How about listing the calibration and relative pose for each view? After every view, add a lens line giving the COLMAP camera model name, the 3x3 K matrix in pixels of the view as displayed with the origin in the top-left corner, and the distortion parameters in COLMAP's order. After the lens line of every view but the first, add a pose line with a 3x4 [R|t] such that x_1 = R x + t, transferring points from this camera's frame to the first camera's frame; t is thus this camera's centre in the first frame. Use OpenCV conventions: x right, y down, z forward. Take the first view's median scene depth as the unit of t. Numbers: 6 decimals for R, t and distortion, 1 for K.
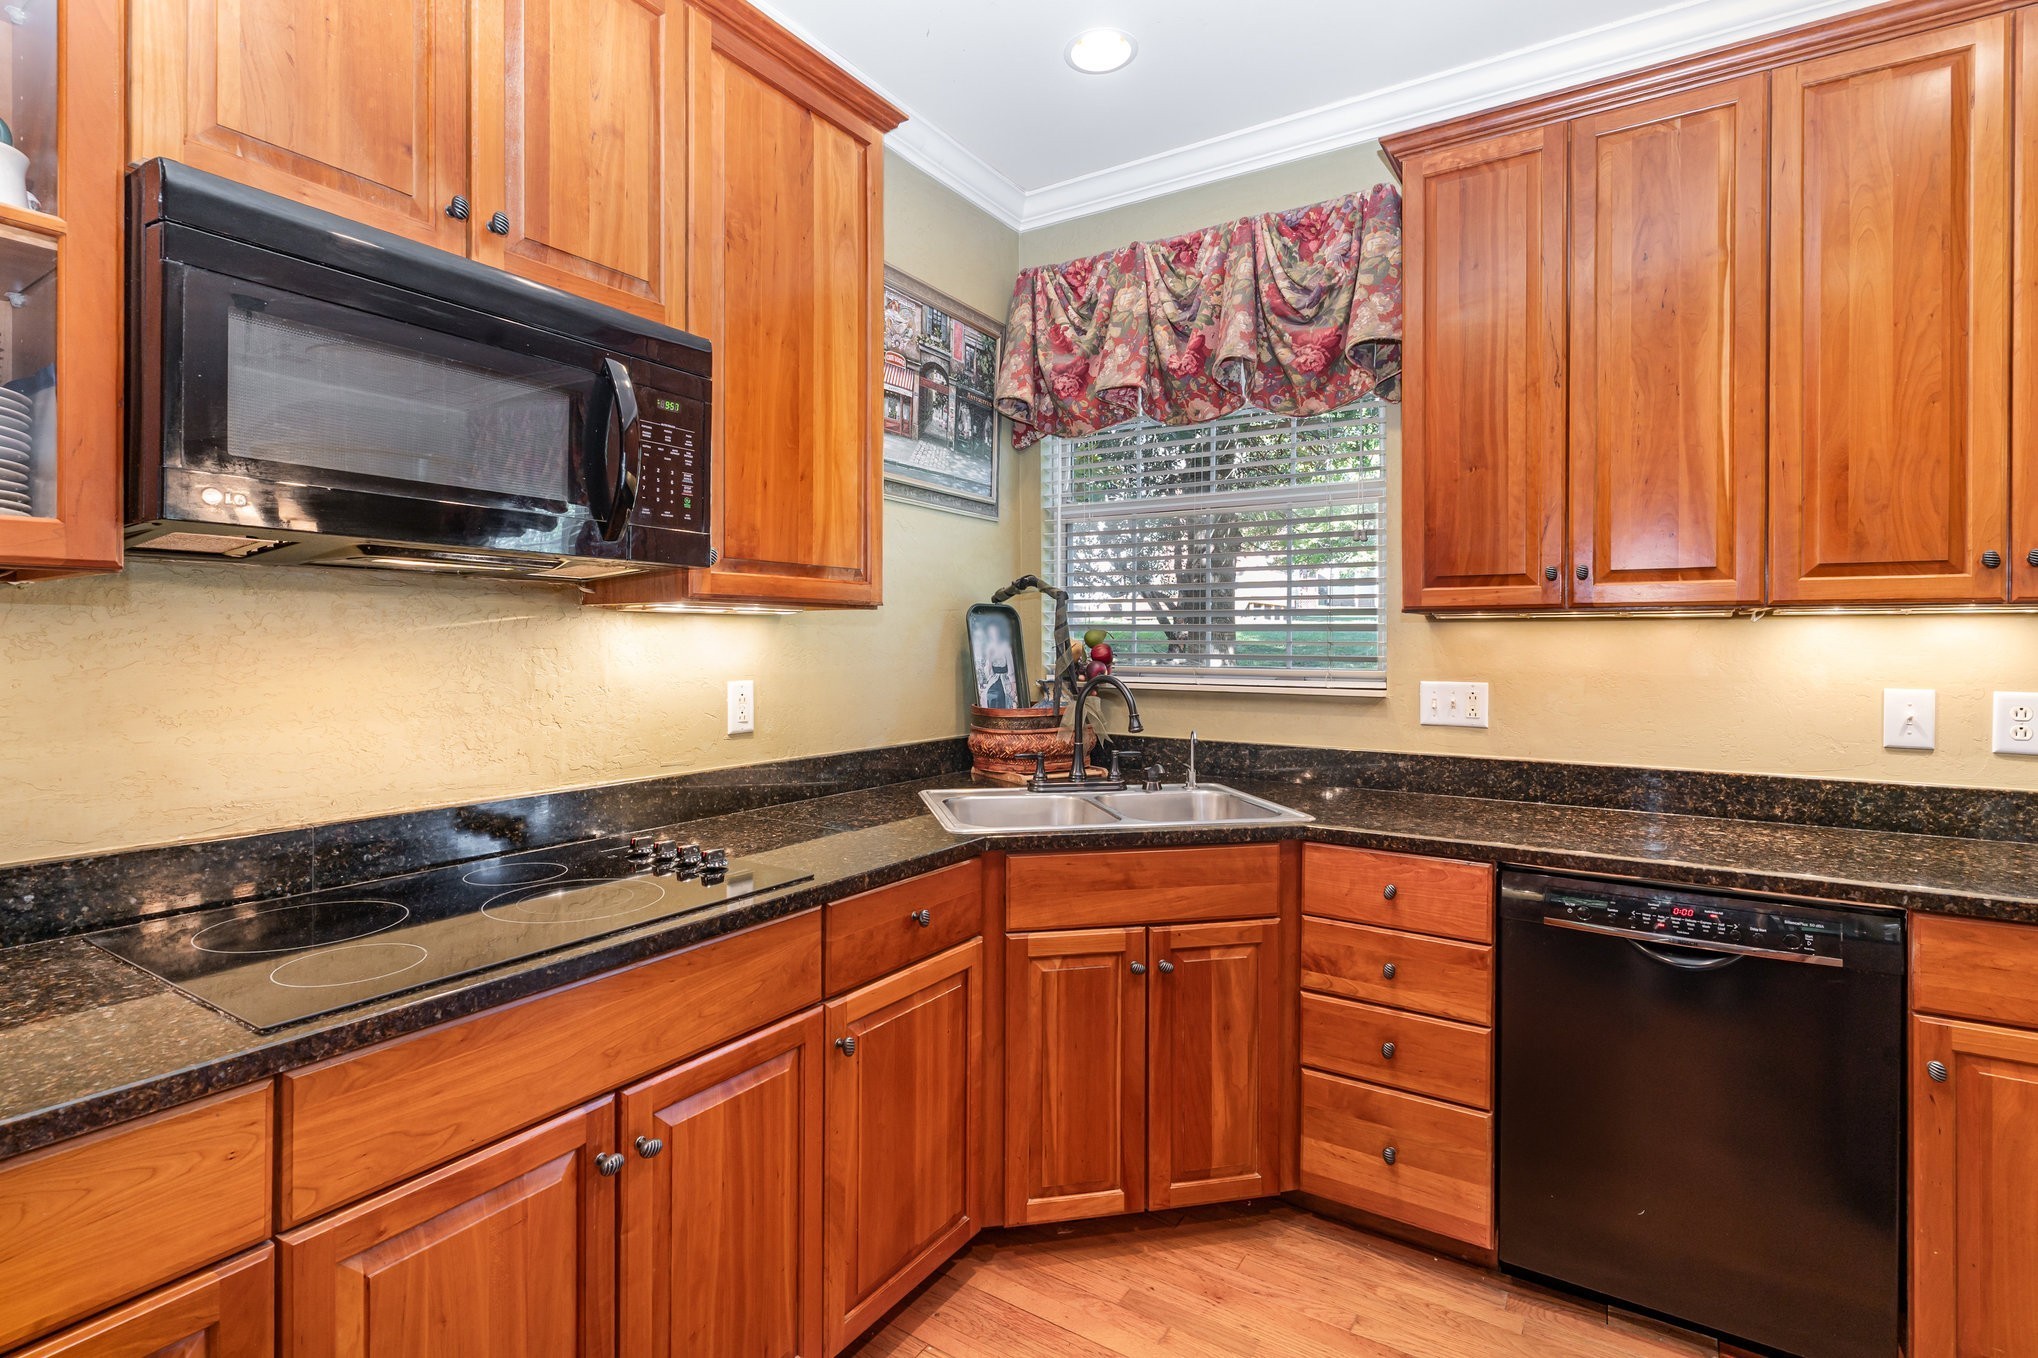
lens RADIAL K [[972.7, 0, 1013.4], [0, 972.7, 643.4], [0, 0, 1]] dist [-0.000981, -0.000346]
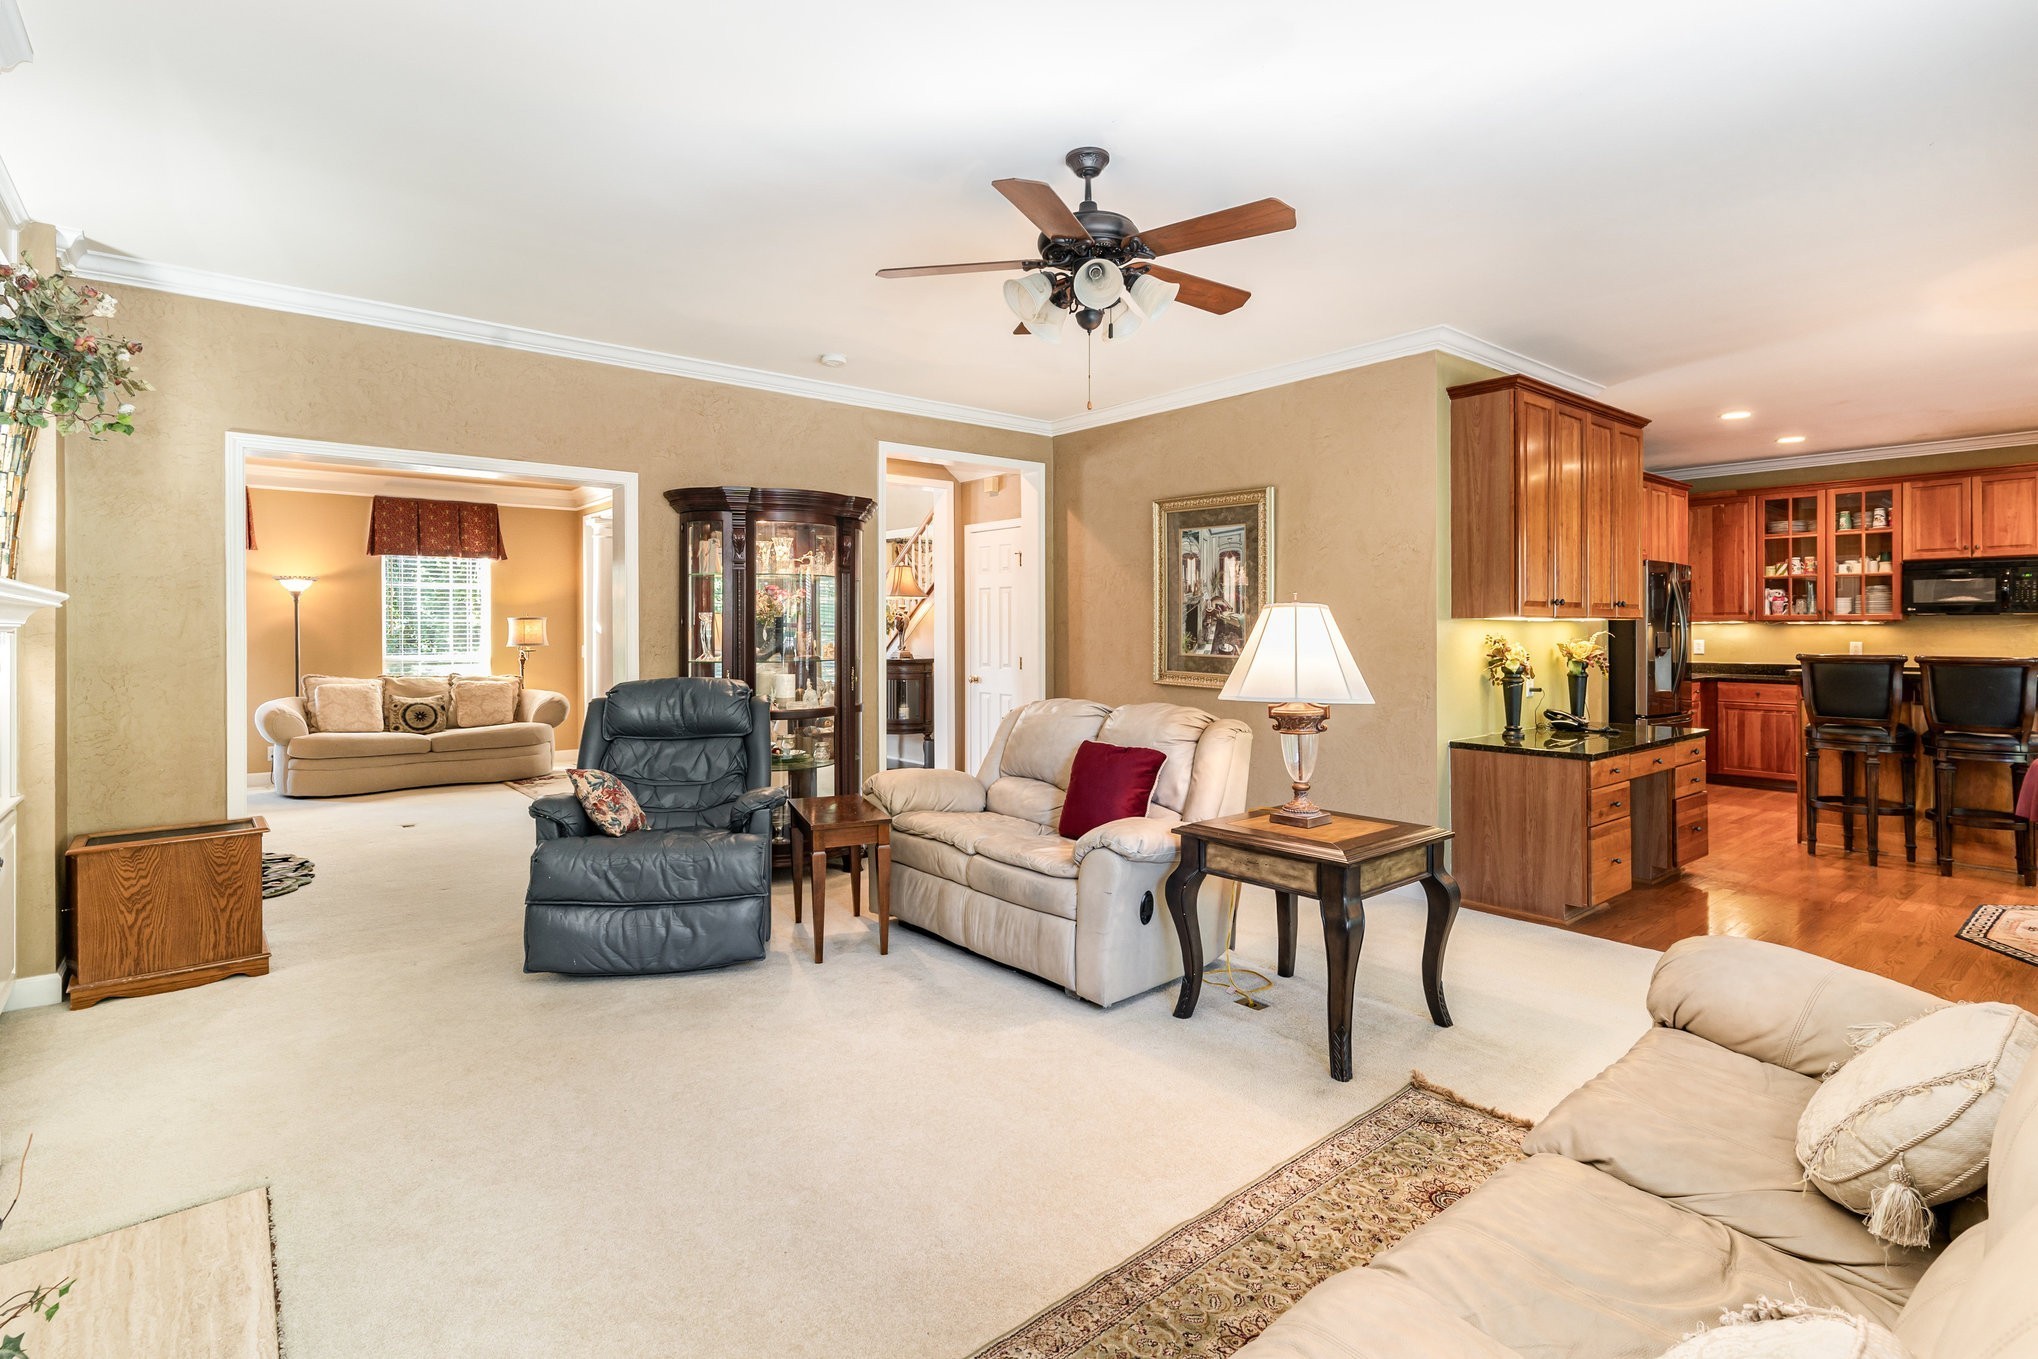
lens RADIAL K [[986.0, 0, 1017.5], [0, 986.0, 627.1], [0, 0, 1]] dist [0.010389, -0.000209]
pose [[-0.298477, -0.003349, -0.954411, 4.015222], [0.000304, 0.999993, -0.003604, -0.001279], [0.954417, -0.001366, -0.298474, -1.506399]]
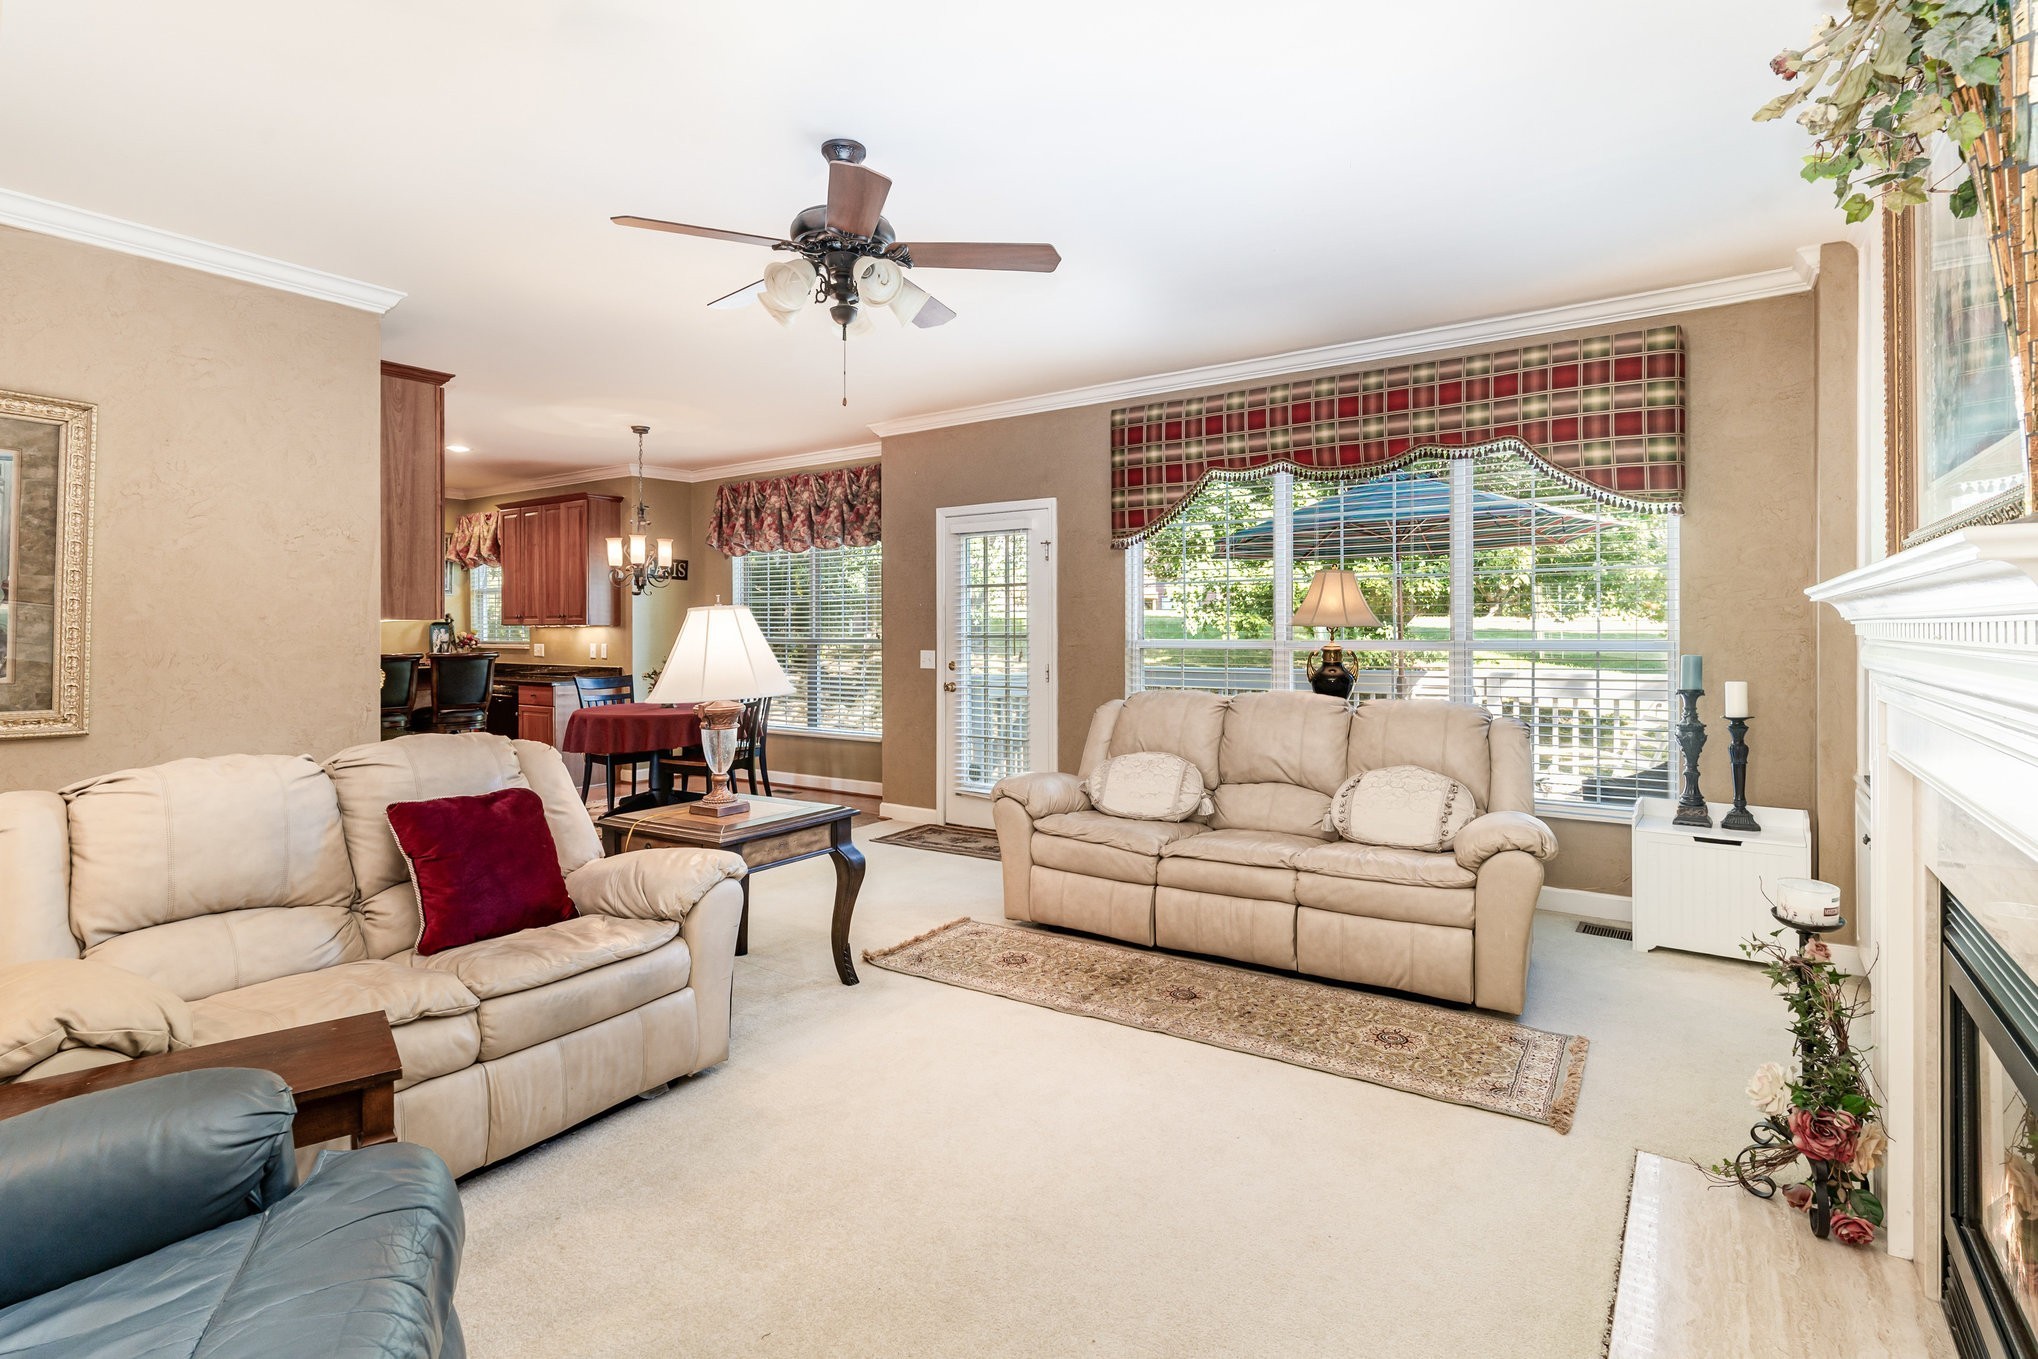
lens RADIAL K [[986.0, 0, 1017.5], [0, 986.0, 627.1], [0, 0, 1]] dist [0.010389, -0.000209]
pose [[0.999656, -0.004908, -0.025759, 2.880278], [0.004797, 0.999979, -0.004373, 0.002109], [0.025779, 0.004248, 0.999659, -3.269007]]
